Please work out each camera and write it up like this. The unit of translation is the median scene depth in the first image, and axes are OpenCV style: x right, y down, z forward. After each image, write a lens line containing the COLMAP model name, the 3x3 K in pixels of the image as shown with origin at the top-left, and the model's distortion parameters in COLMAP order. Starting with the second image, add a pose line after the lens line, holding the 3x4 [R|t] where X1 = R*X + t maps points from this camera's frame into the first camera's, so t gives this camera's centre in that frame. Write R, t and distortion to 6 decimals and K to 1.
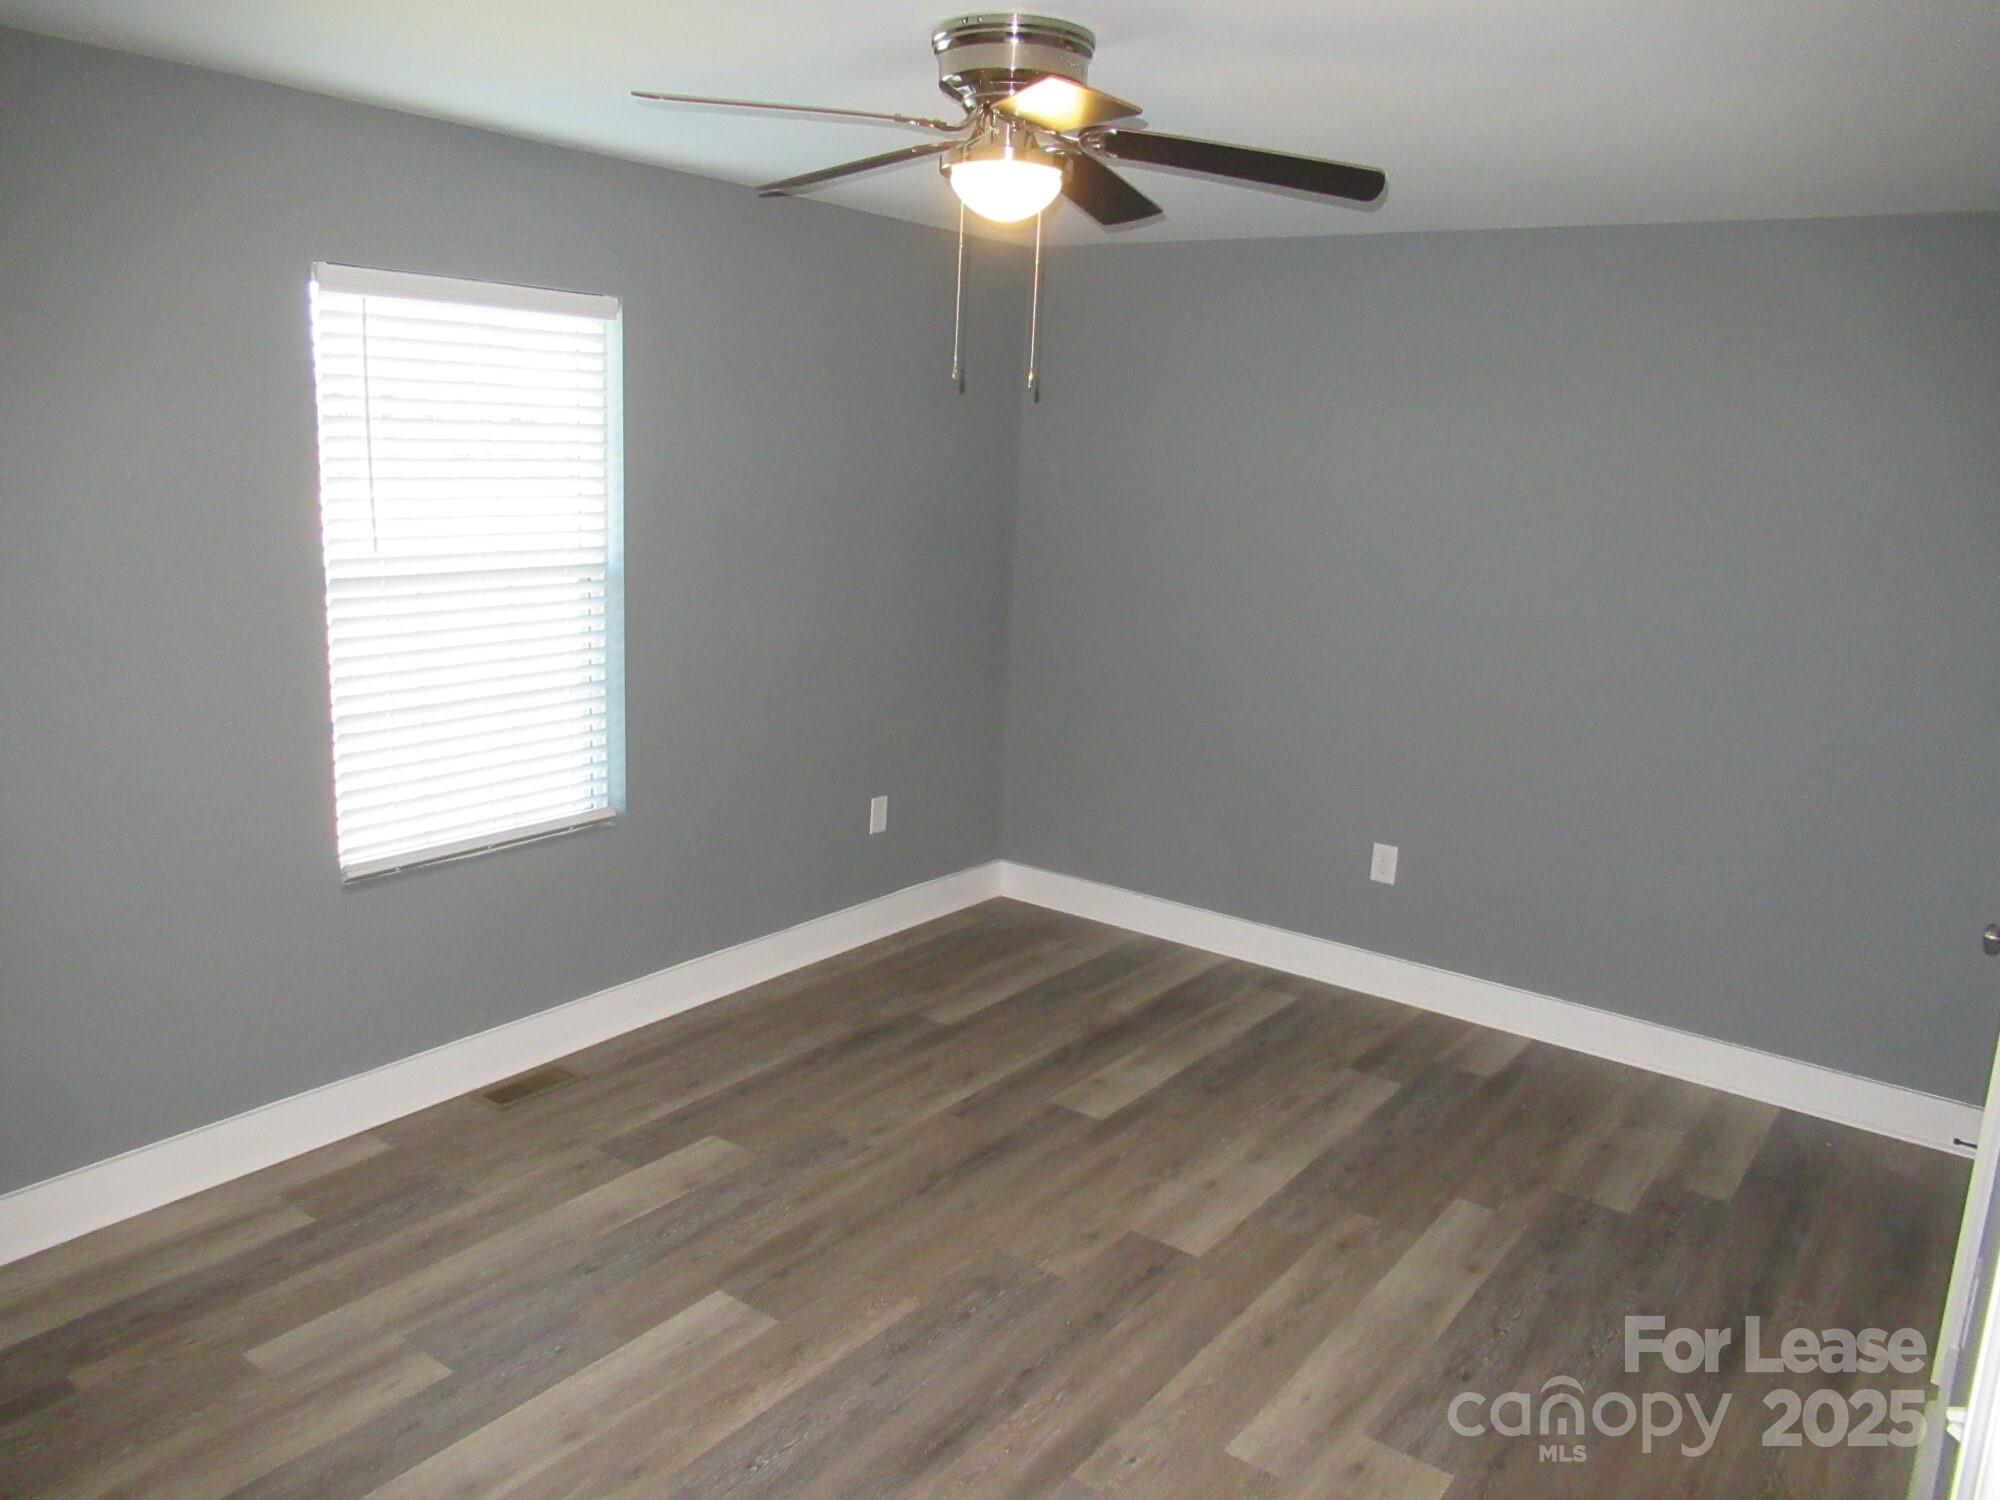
lens RADIAL K [[1632.4, 0, 998.2], [0, 1632.4, 754.5], [0, 0, 1]] dist [0.046466, 0.002517]
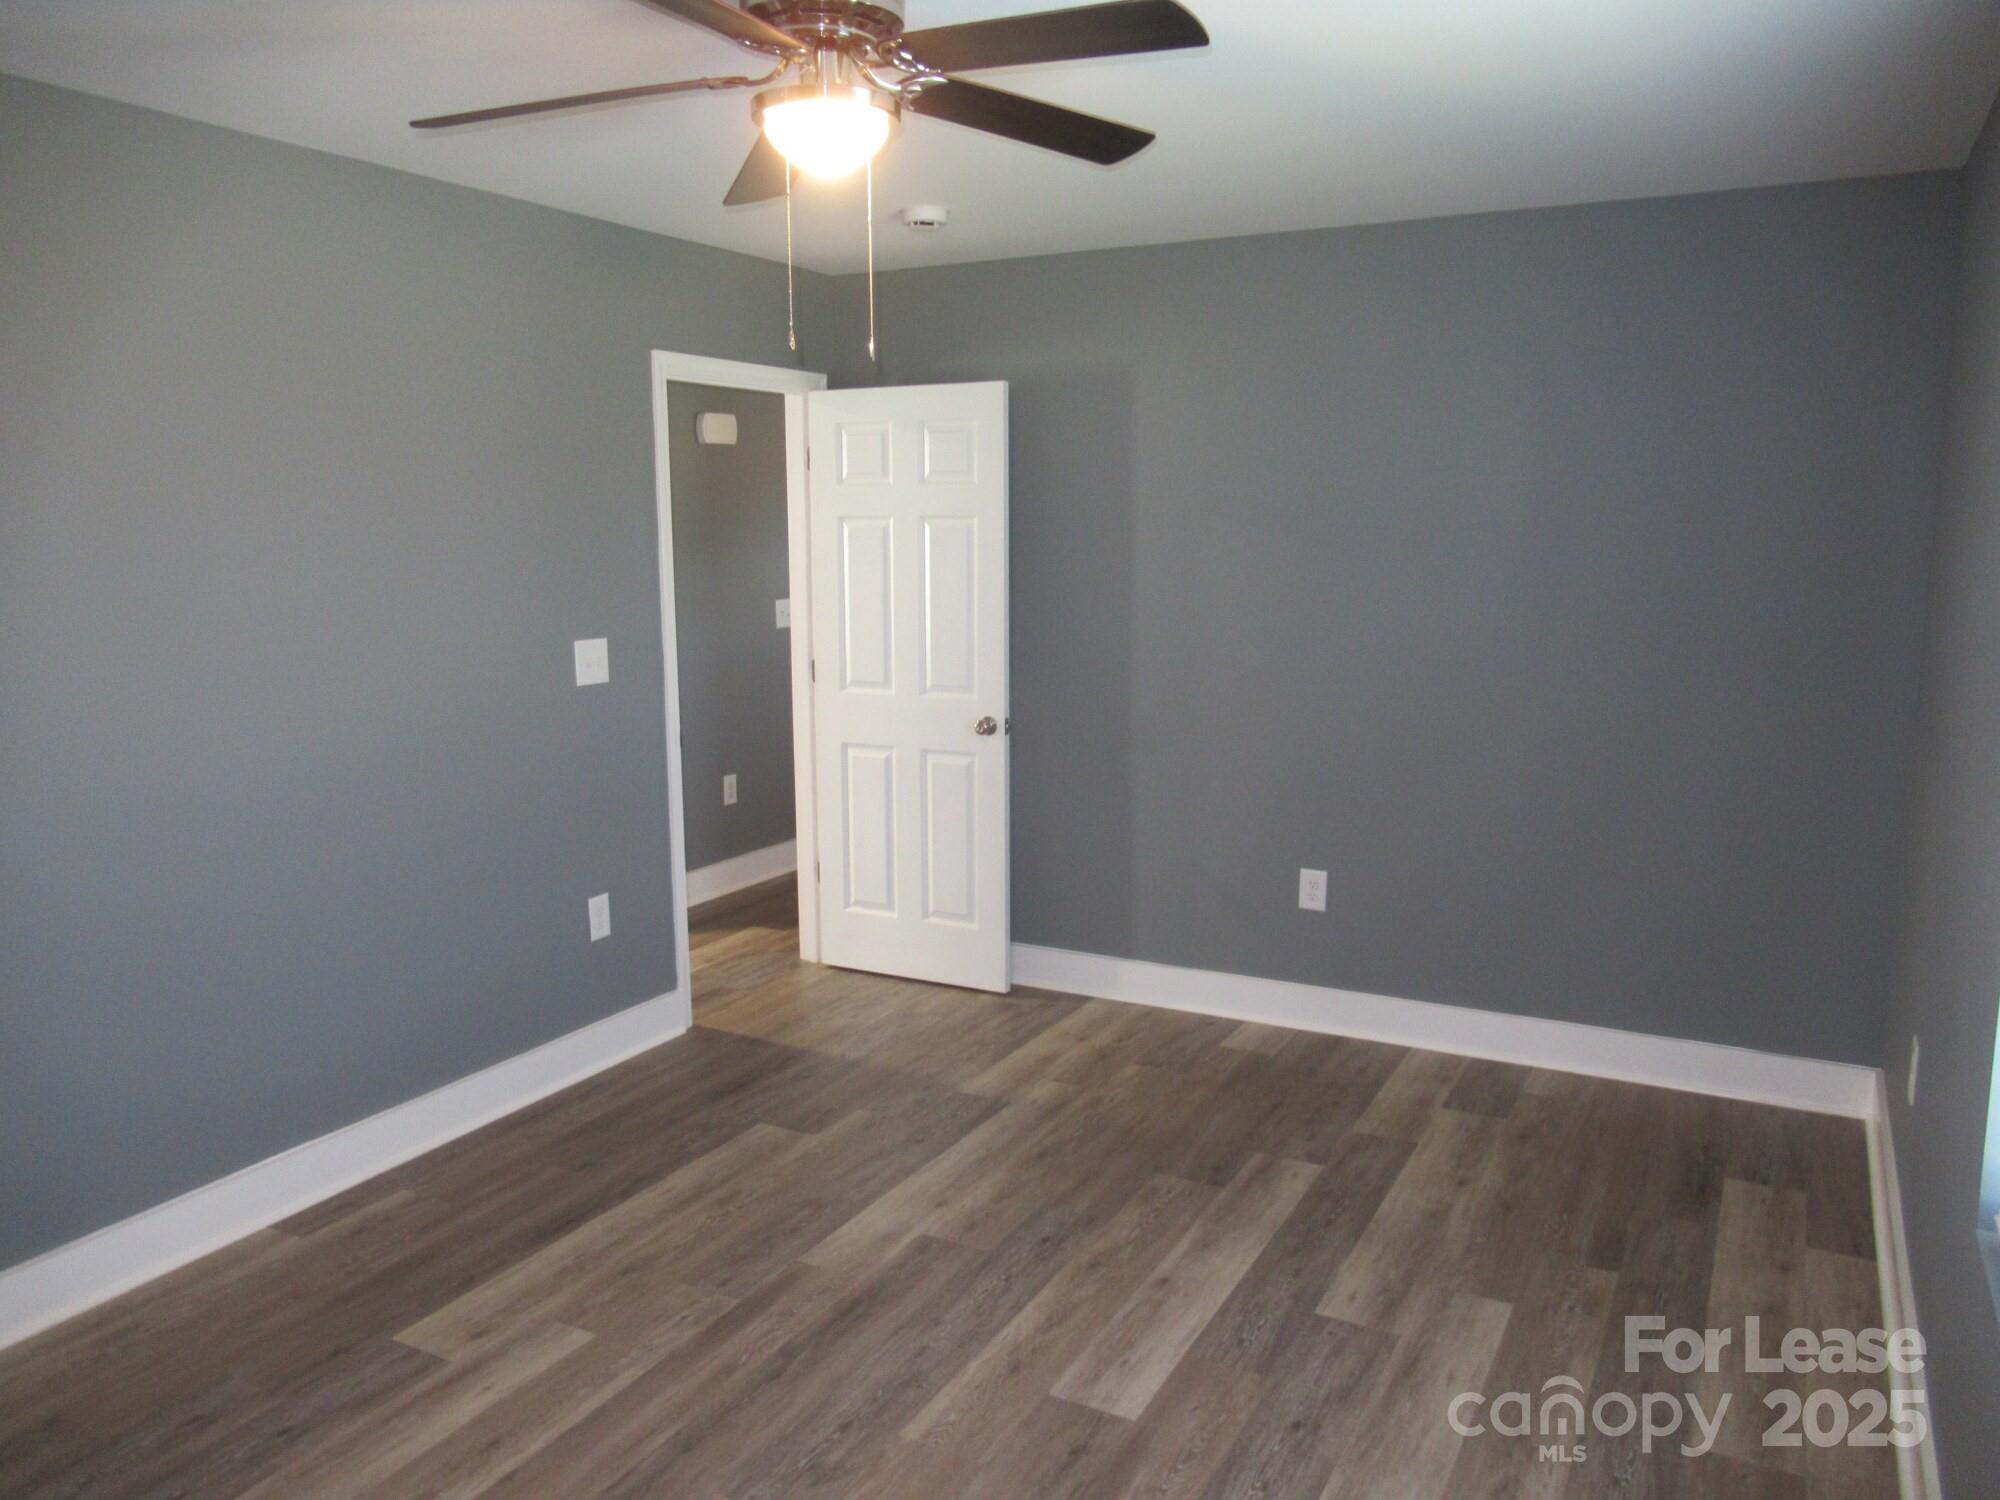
lens RADIAL K [[1480.7, 0, 1002.2], [0, 1480.7, 752.5], [0, 0, 1]] dist [-0.007531, 0.009739]
pose [[-0.988760, -0.007517, -0.149325, 0.018159], [-0.058866, 0.937640, 0.342589, -0.284163], [0.137438, 0.347528, -0.927543, 1.727323]]
